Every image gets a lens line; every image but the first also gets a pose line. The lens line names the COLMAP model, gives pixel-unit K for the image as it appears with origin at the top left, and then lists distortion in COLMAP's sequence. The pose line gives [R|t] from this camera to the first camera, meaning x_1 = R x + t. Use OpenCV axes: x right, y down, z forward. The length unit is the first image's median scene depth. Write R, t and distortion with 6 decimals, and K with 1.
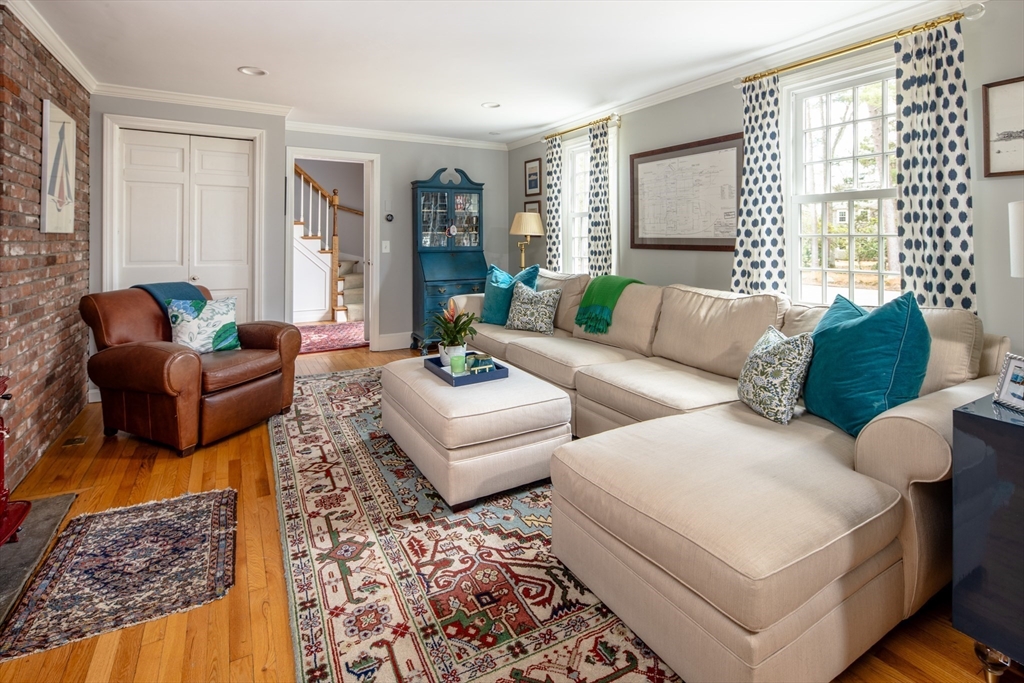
lens RADIAL K [[494.8, 0, 507.0], [0, 494.8, 235.5], [0, 0, 1]] dist [0.002650, -0.001695]
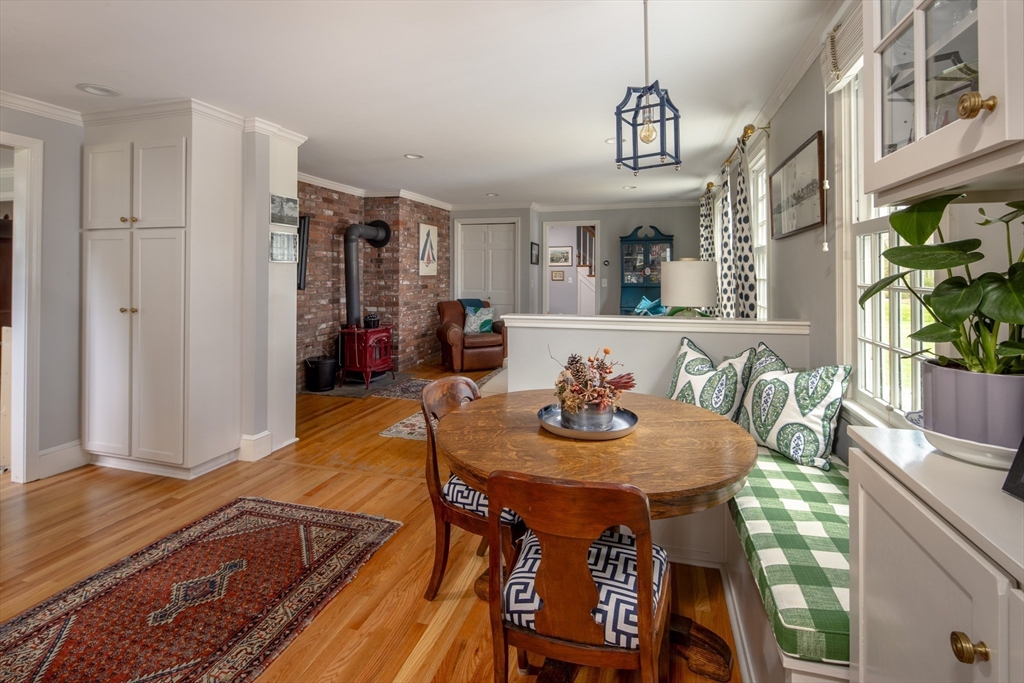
lens RADIAL K [[494.8, 0, 515.7], [0, 494.8, 265.5], [0, 0, 1]] dist [0.002650, -0.001695]
pose [[0.703980, -0.011584, -0.710125, 0.806853], [0.004962, 0.999923, -0.011391, -0.017063], [0.710202, 0.004495, 0.703983, -0.287592]]
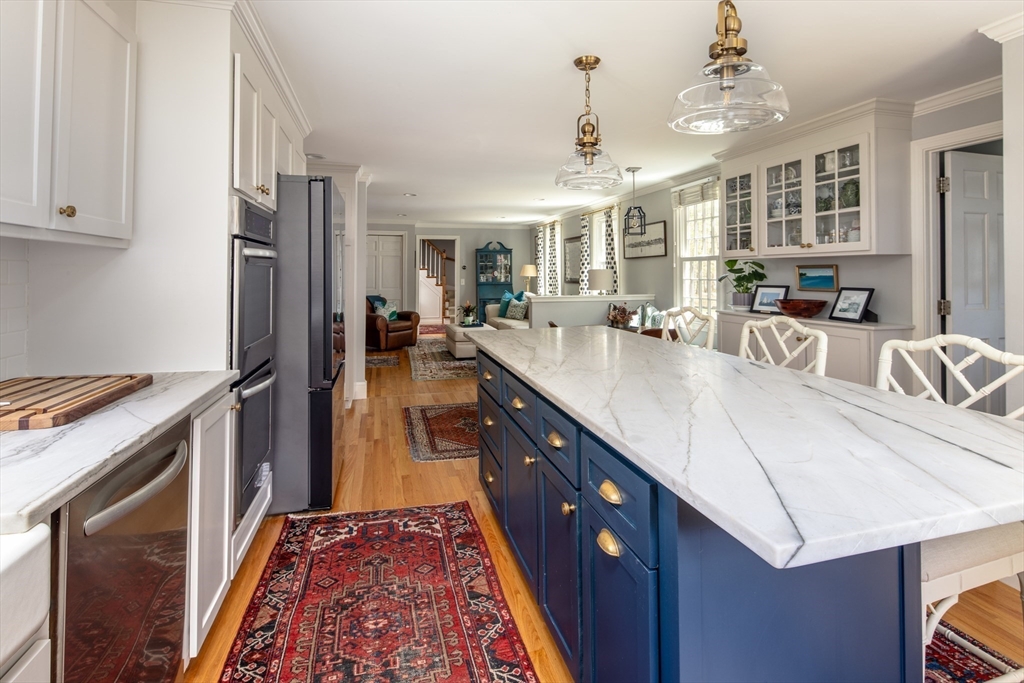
lens RADIAL K [[494.8, 0, 507.2], [0, 494.8, 264.5], [0, 0, 1]] dist [0.002650, -0.001695]
pose [[0.967105, -0.006317, -0.254299, 0.575849], [0.002583, 0.999884, -0.015016, -0.022632], [0.254364, 0.013865, 0.967009, -1.164310]]
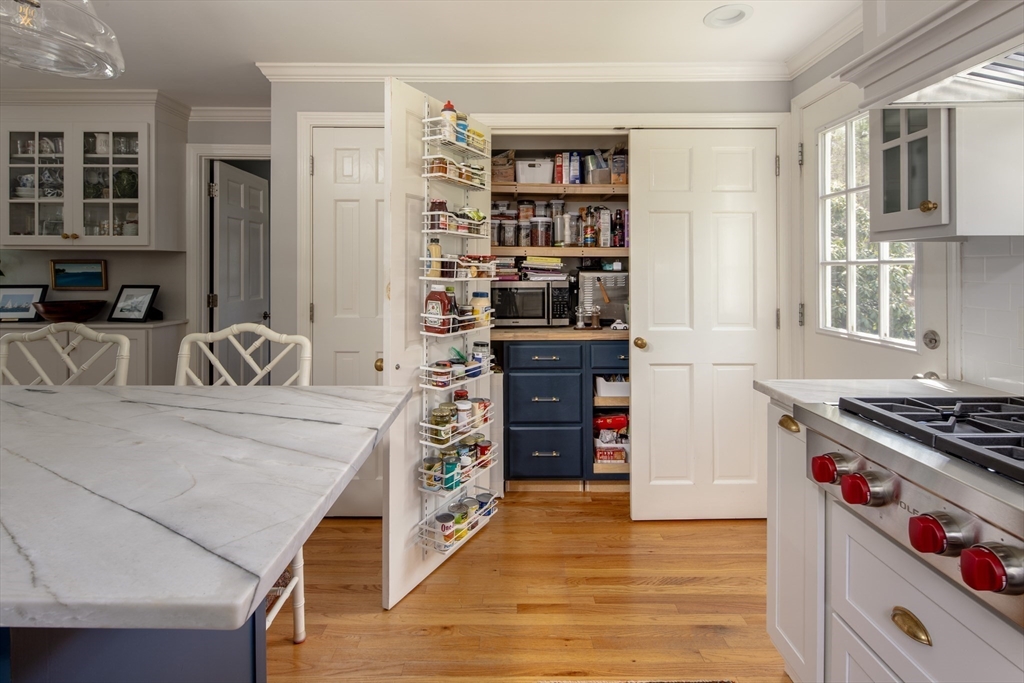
lens RADIAL K [[494.8, 0, 509.1], [0, 494.8, 279.7], [0, 0, 1]] dist [0.002650, -0.001695]
pose [[0.493037, -0.015700, 0.869867, 0.544276], [-0.006147, 0.999749, 0.021528, -0.023039], [-0.869987, -0.015961, 0.492817, -1.118101]]
